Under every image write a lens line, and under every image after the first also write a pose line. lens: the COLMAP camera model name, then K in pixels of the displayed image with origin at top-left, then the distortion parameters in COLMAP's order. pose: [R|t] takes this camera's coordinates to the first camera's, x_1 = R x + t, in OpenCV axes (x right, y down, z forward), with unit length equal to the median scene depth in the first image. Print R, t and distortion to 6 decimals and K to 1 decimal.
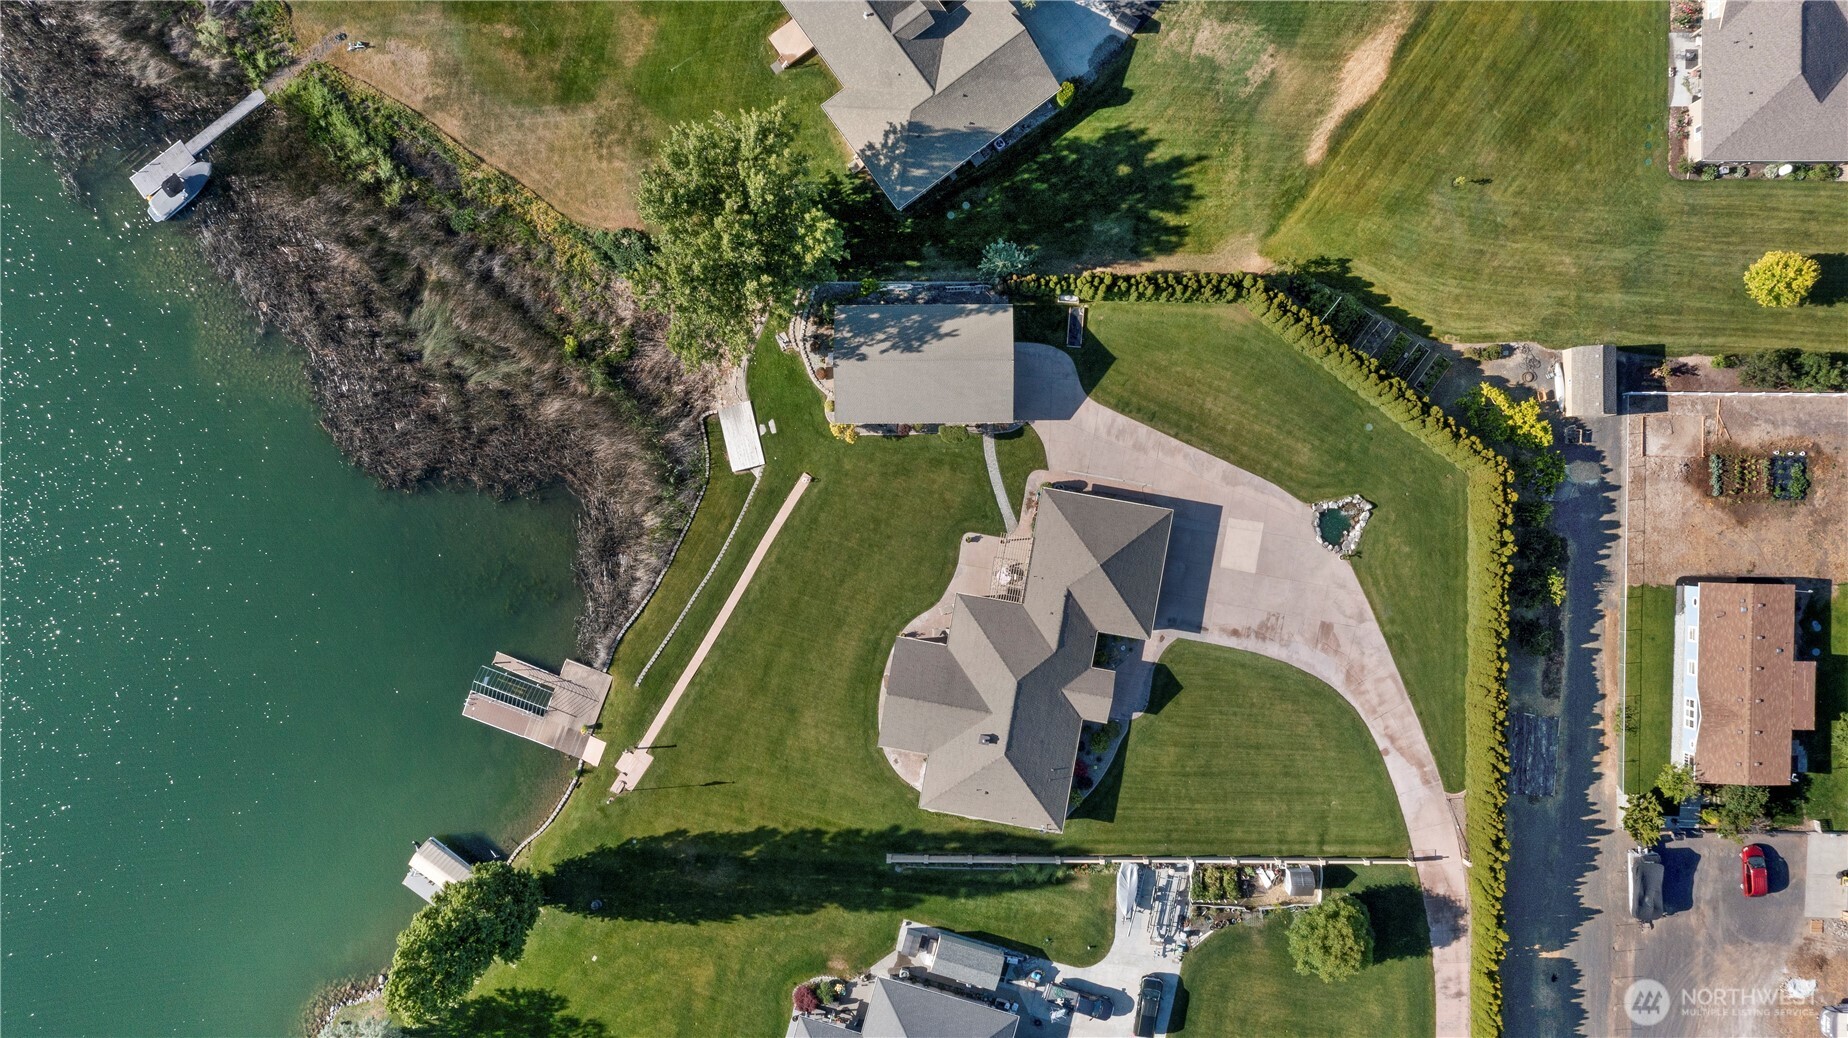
lens RADIAL K [[1463.4, 0, 924.0], [0, 1463.4, 519.0], [0, 0, 1]] dist [-0.027134, 0.017134]
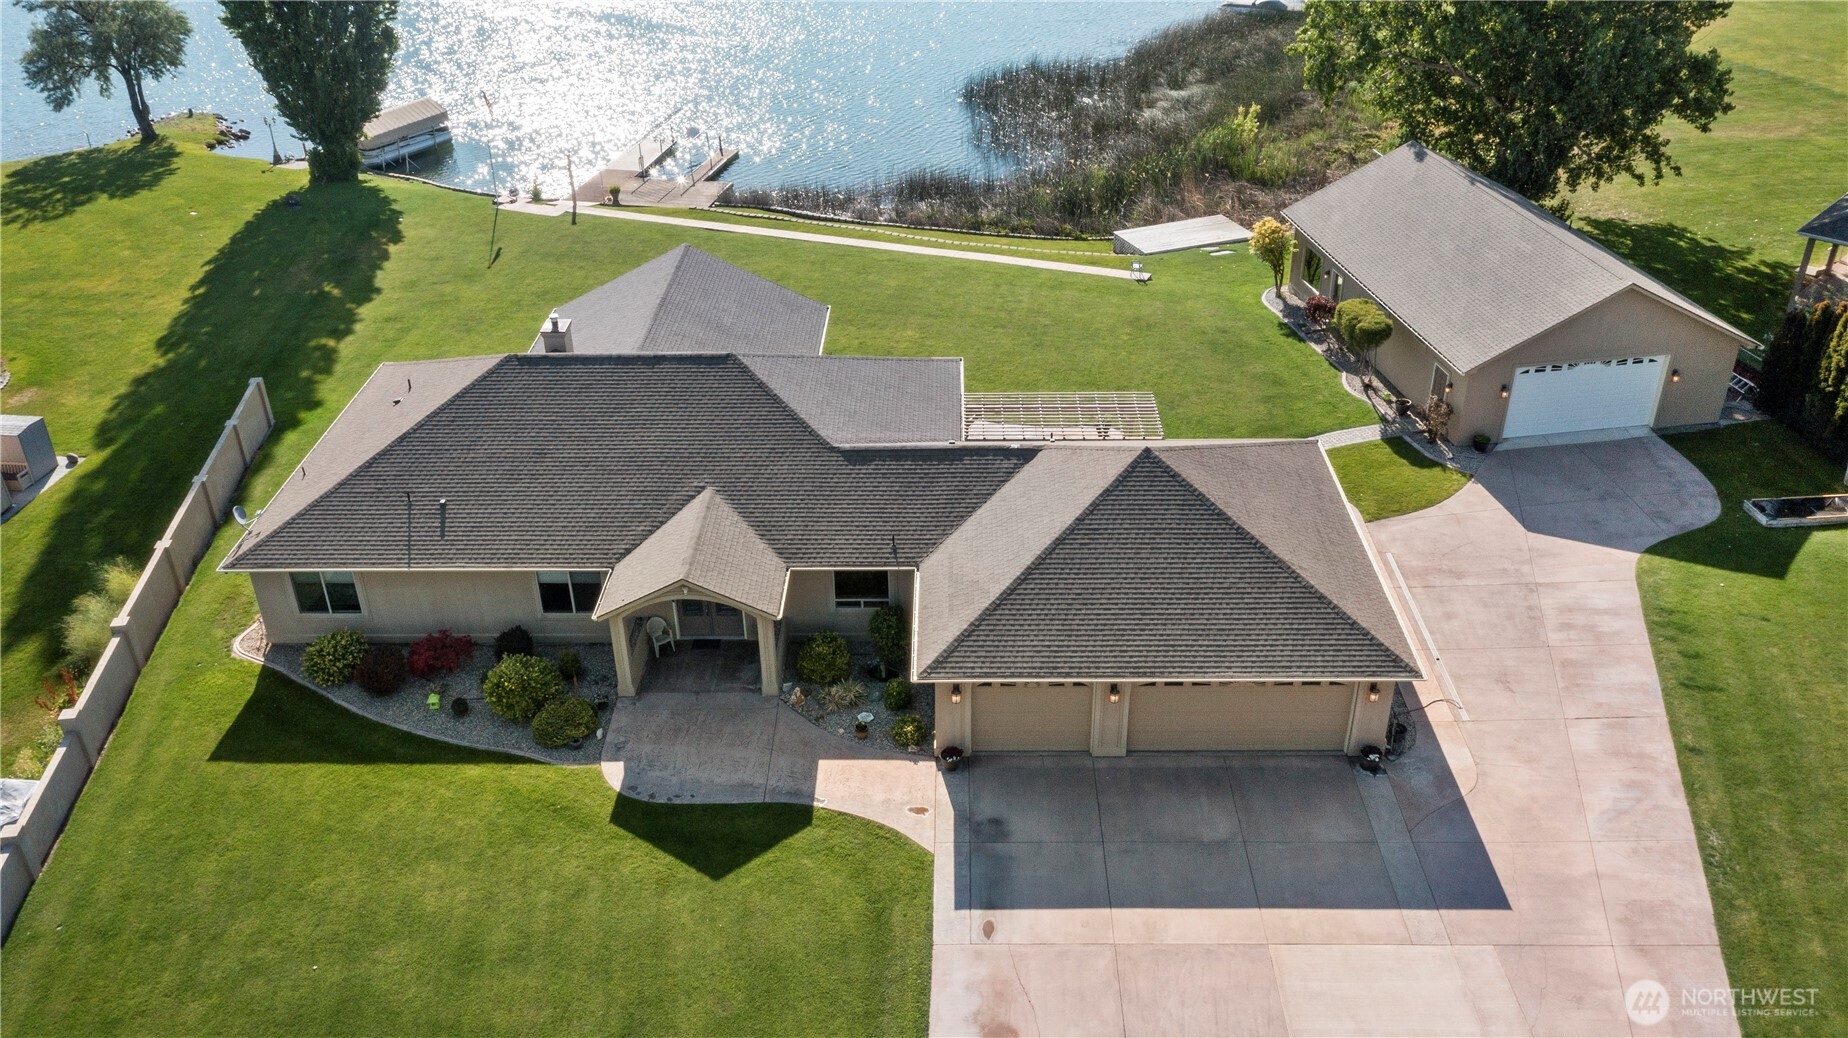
lens RADIAL K [[1463.4, 0, 924.0], [0, 1463.4, 519.0], [0, 0, 1]] dist [-0.027134, 0.017134]
pose [[0.156459, 0.527961, -0.834732, 0.348097], [-0.987640, 0.091677, -0.127134, 0.108424], [0.009404, 0.844306, 0.535779, 0.822521]]
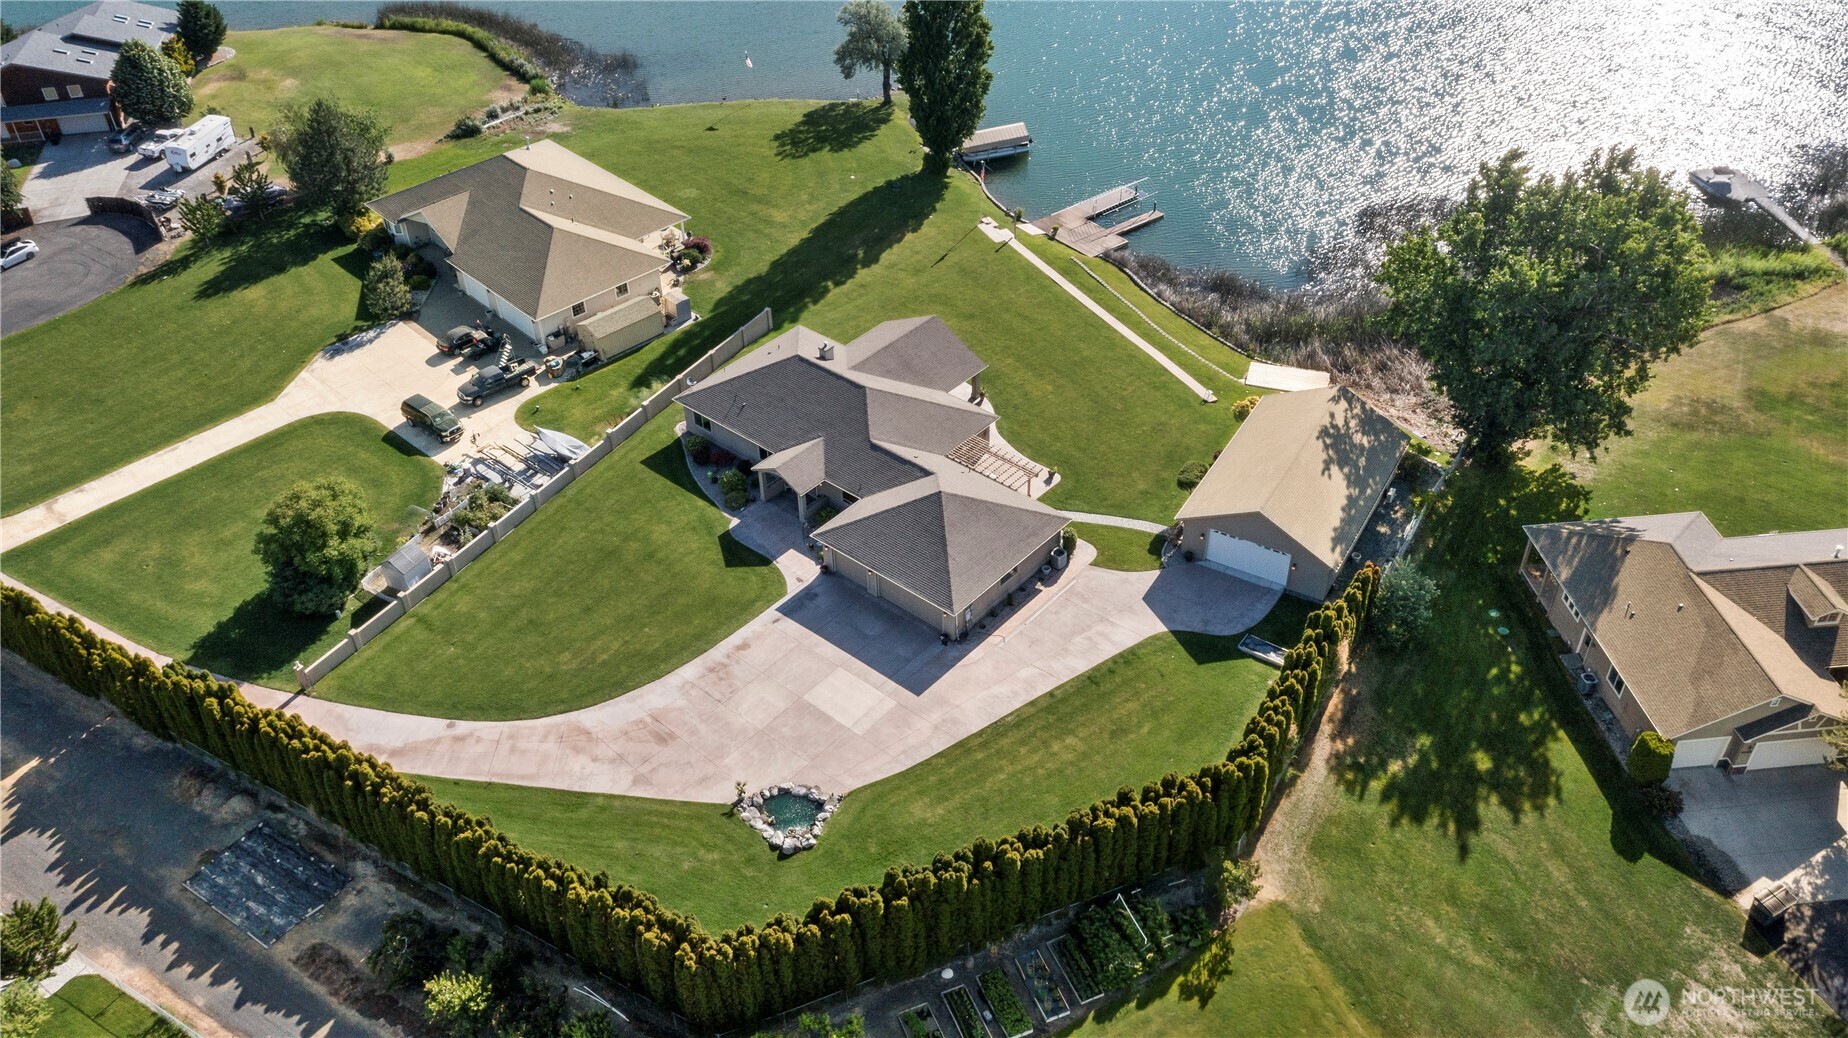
lens RADIAL K [[1463.4, 0, 924.0], [0, 1463.4, 519.0], [0, 0, 1]] dist [-0.027134, 0.017134]
pose [[-0.511212, 0.571510, -0.641903, 0.565039], [-0.858634, -0.306993, 0.410490, -0.247700], [0.037540, 0.761007, 0.647656, 0.528354]]
